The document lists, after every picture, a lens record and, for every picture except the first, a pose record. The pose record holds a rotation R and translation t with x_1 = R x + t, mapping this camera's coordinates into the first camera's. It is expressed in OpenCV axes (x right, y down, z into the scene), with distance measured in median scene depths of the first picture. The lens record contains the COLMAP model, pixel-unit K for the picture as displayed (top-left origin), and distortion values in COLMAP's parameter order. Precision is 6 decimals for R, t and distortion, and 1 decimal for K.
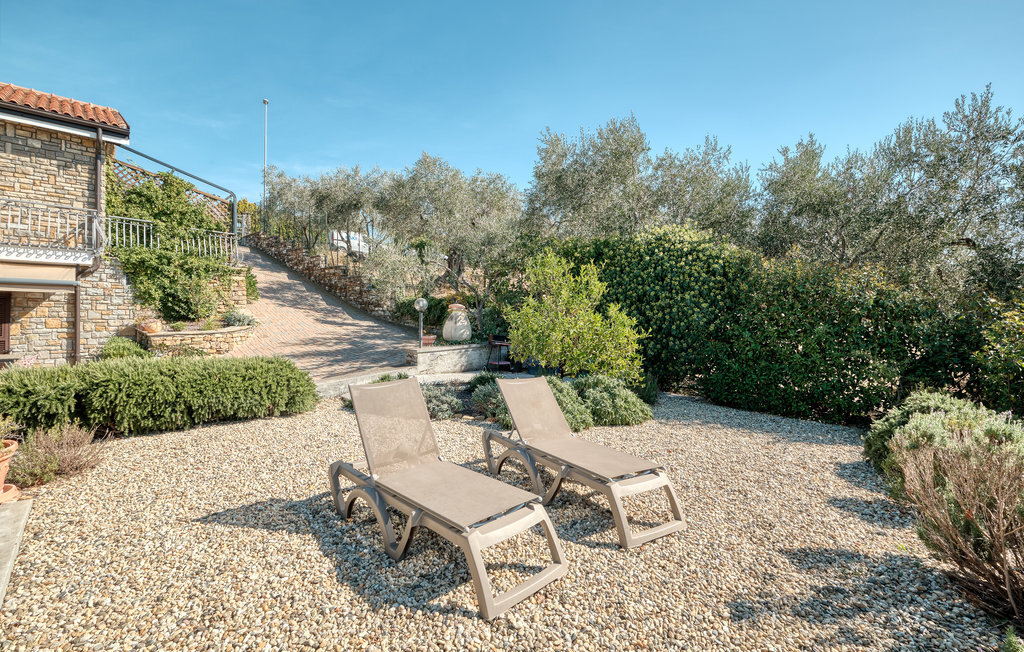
lens RADIAL K [[457.6, 0, 516.5], [0, 457.6, 324.5], [0, 0, 1]] dist [-0.001279, 0.000943]
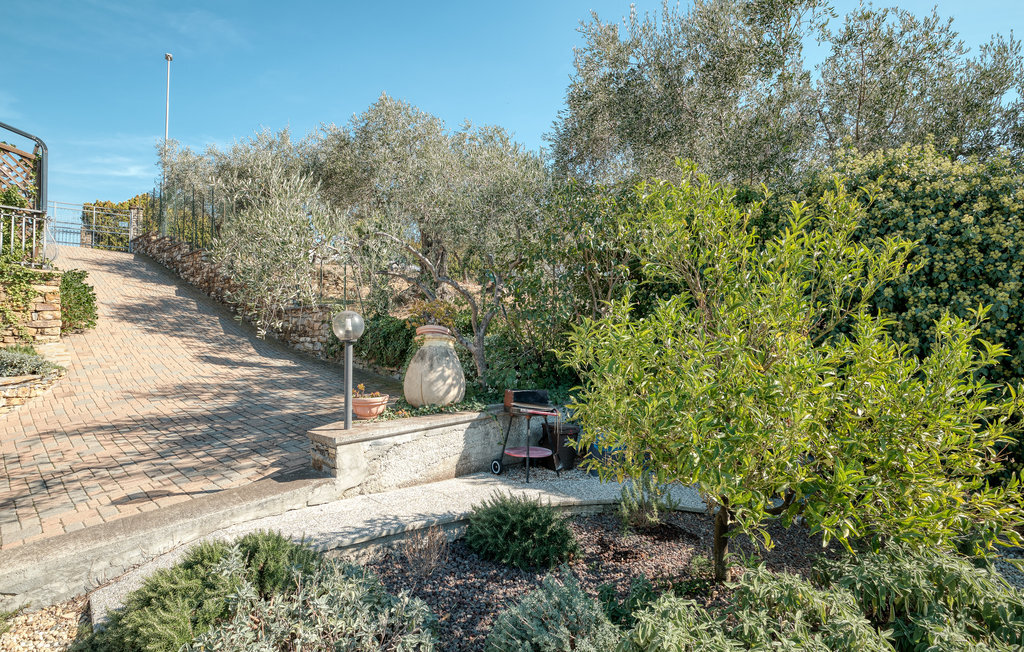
lens RADIAL K [[532.7, 0, 515.0], [0, 532.7, 319.9], [0, 0, 1]] dist [0.002633, 0.000210]
pose [[0.999654, -0.014409, 0.022001, -0.063950], [0.015833, 0.997694, -0.065999, -0.013868], [-0.020999, 0.066324, 0.997577, 0.491875]]
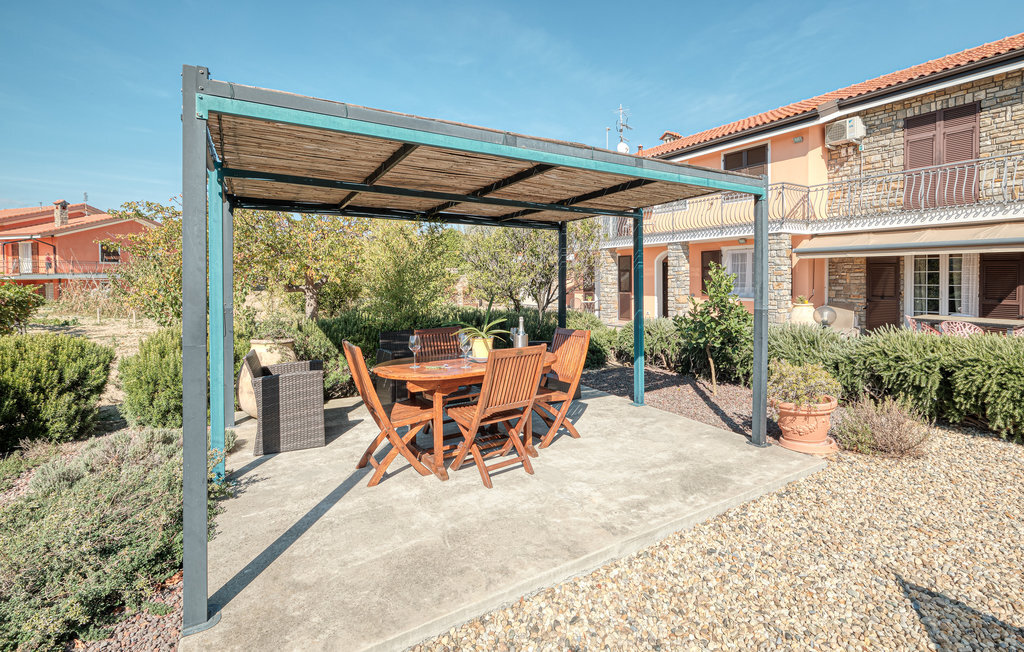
lens RADIAL K [[457.6, 0, 516.5], [0, 457.6, 283.5], [0, 0, 1]] dist [-0.001279, 0.000943]
pose [[-0.218959, 0.005507, -0.975719, 0.026796], [-0.013045, 0.999878, 0.008571, -0.003236], [0.975647, 0.014605, -0.218861, 0.215430]]
